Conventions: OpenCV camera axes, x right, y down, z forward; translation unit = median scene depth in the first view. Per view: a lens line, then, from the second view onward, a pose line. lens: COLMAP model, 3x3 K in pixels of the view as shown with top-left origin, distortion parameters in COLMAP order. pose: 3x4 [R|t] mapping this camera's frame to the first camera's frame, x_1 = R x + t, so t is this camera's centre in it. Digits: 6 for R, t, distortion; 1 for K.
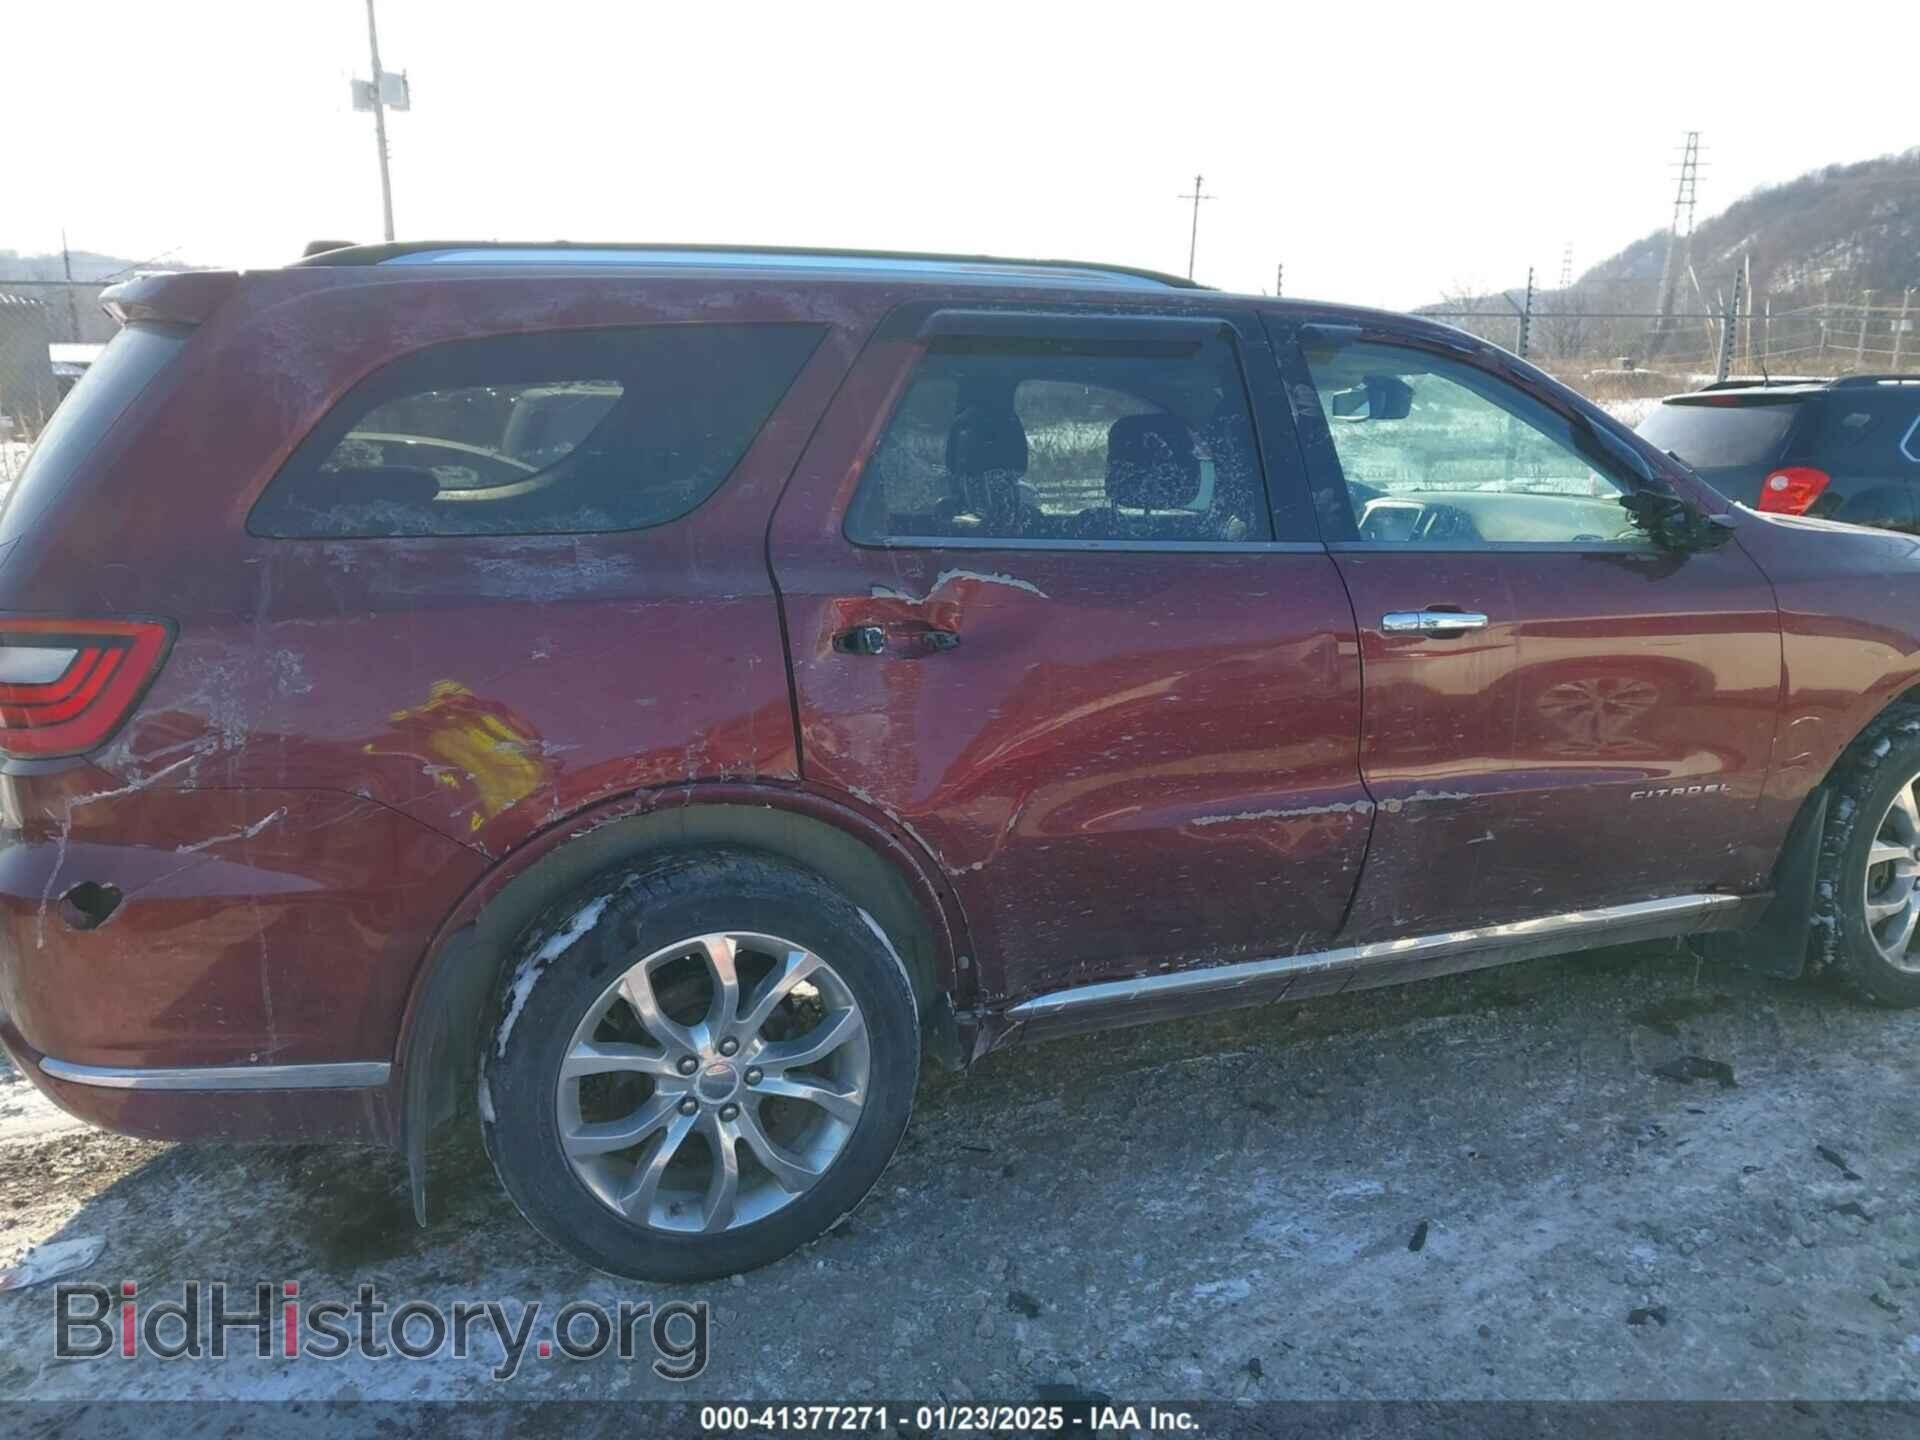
lens RADIAL K [[1510.2, 0, 965.9], [0, 1510.2, 726.8], [0, 0, 1]] dist [0.034565, -0.021971]
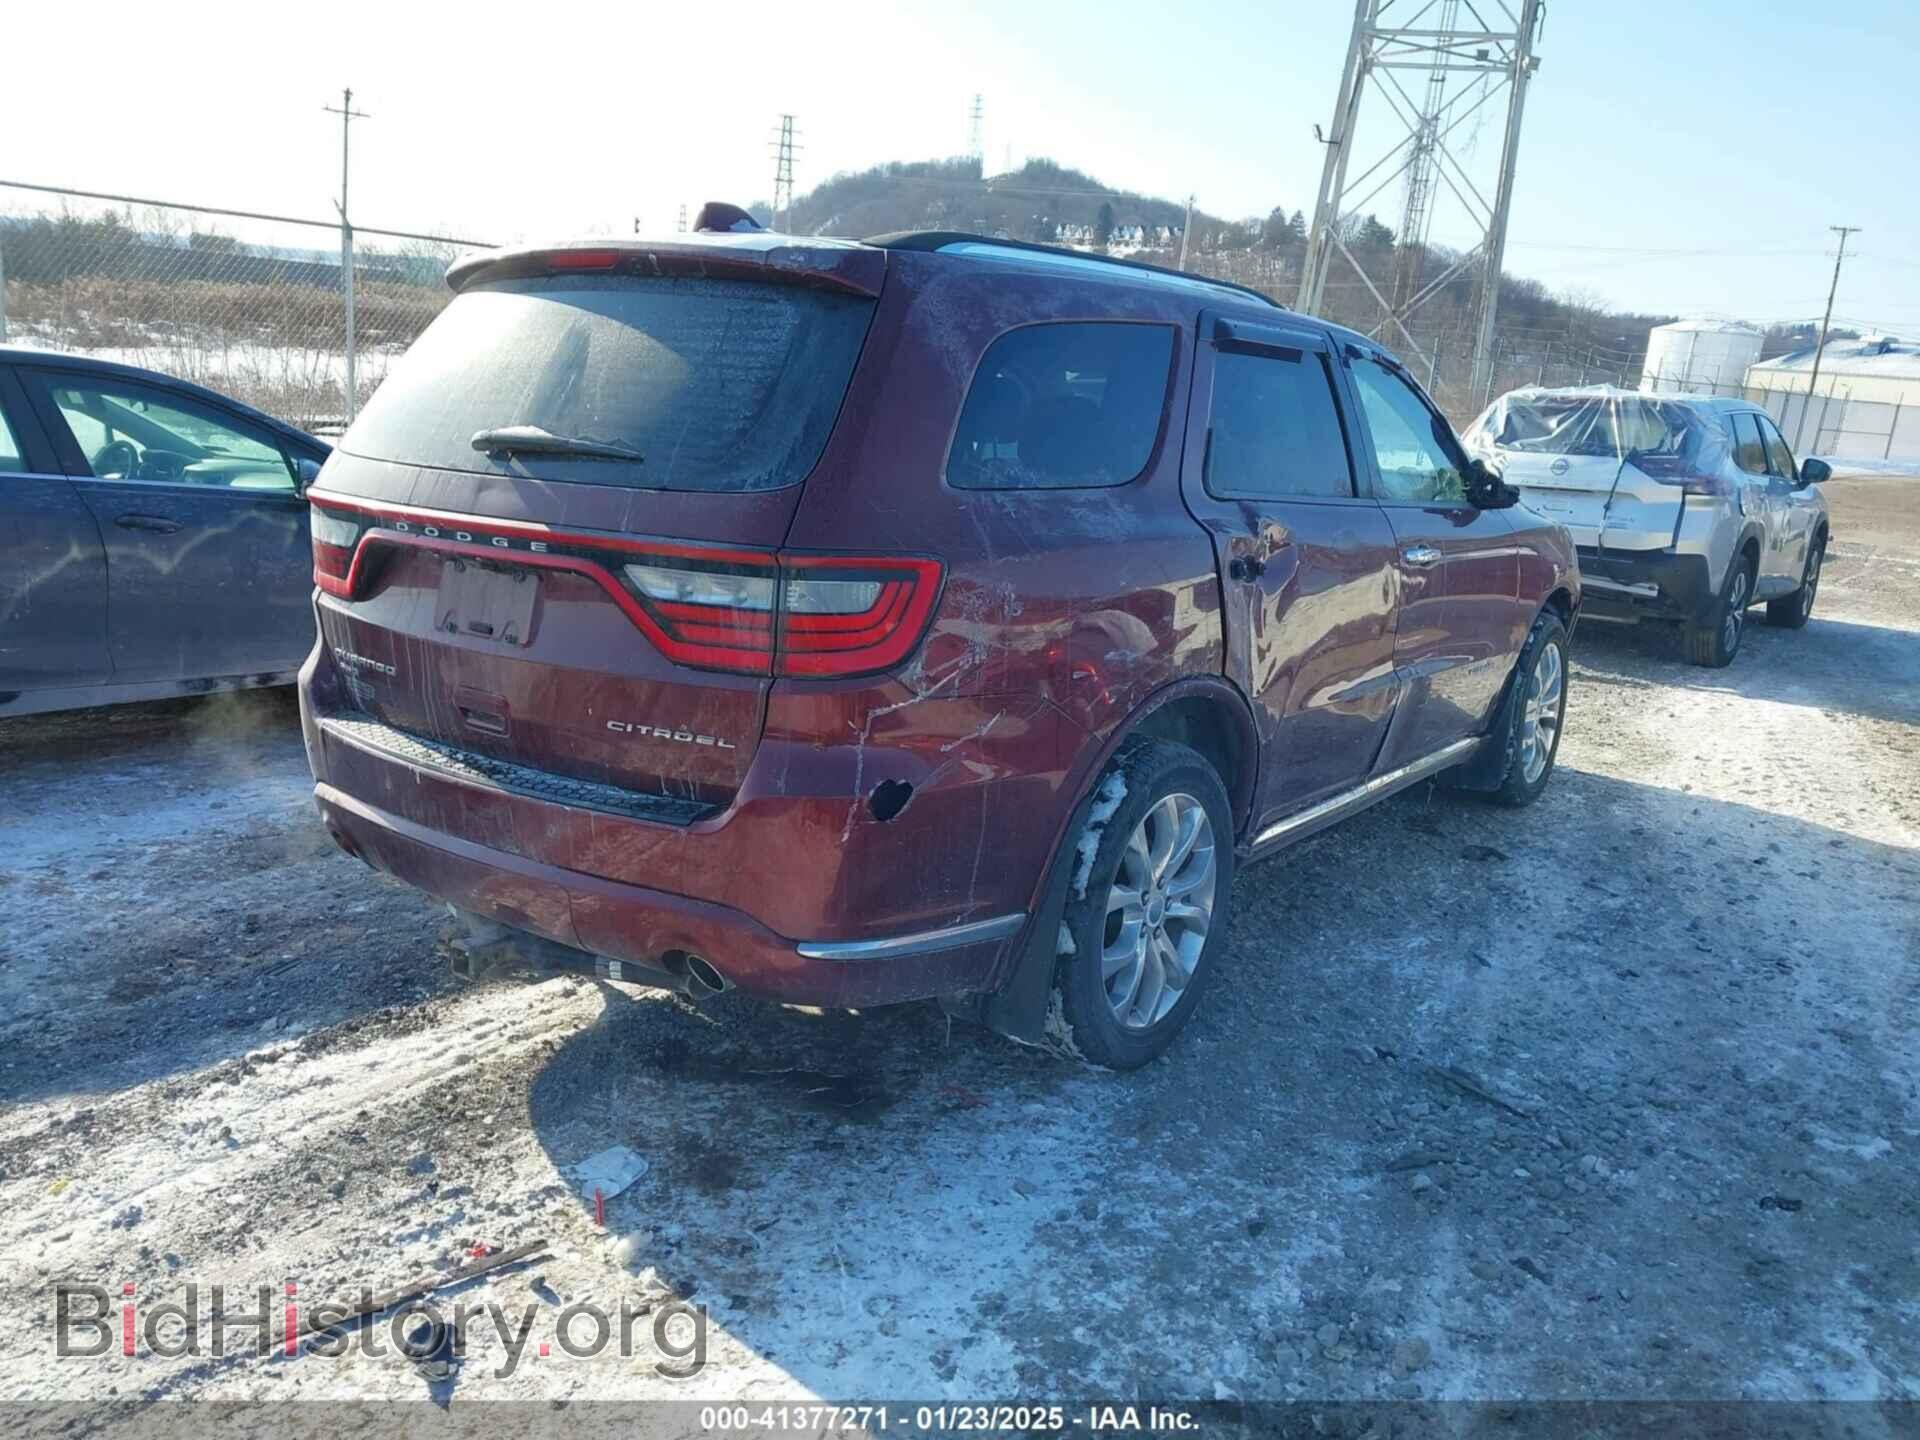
lens RADIAL K [[1510.2, 0, 915.4], [0, 1510.2, 727.9], [0, 0, 1]] dist [0.034565, -0.021971]
pose [[0.859175, -0.065897, 0.507422, -0.981235], [0.046546, 0.997626, 0.050745, 0.002455], [-0.509561, -0.019980, 0.860202, -0.007464]]
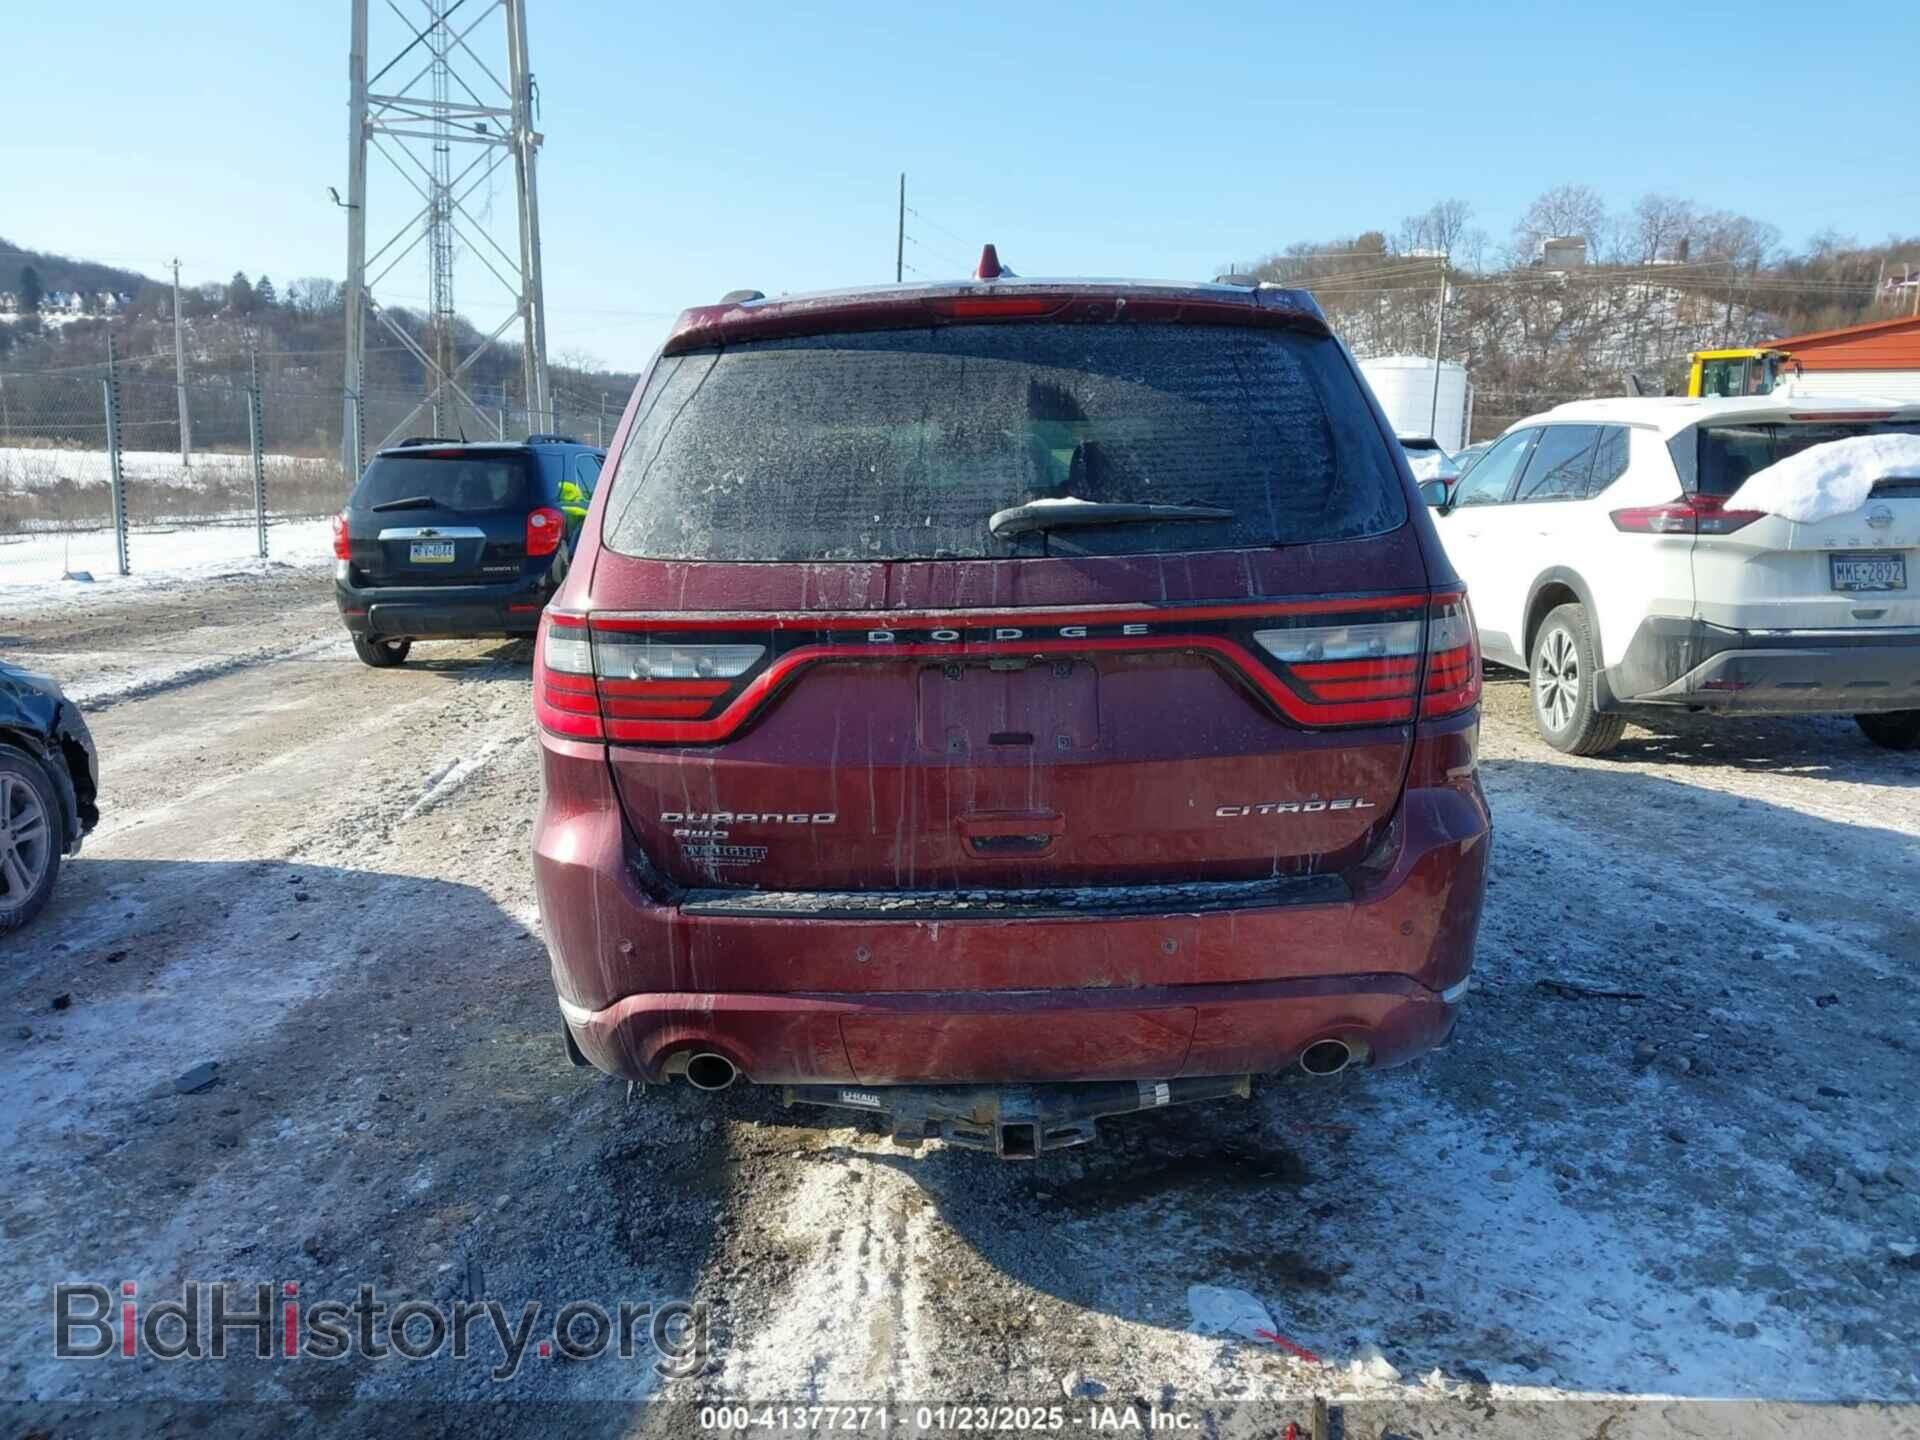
lens RADIAL K [[1510.2, 0, 956.3], [0, 1510.2, 720.3], [0, 0, 1]] dist [0.034565, -0.021971]
pose [[0.393035, -0.158452, 0.905768, -1.564382], [0.198836, 0.976381, 0.084525, -0.130296], [-0.897768, 0.146878, 0.415258, 0.779301]]
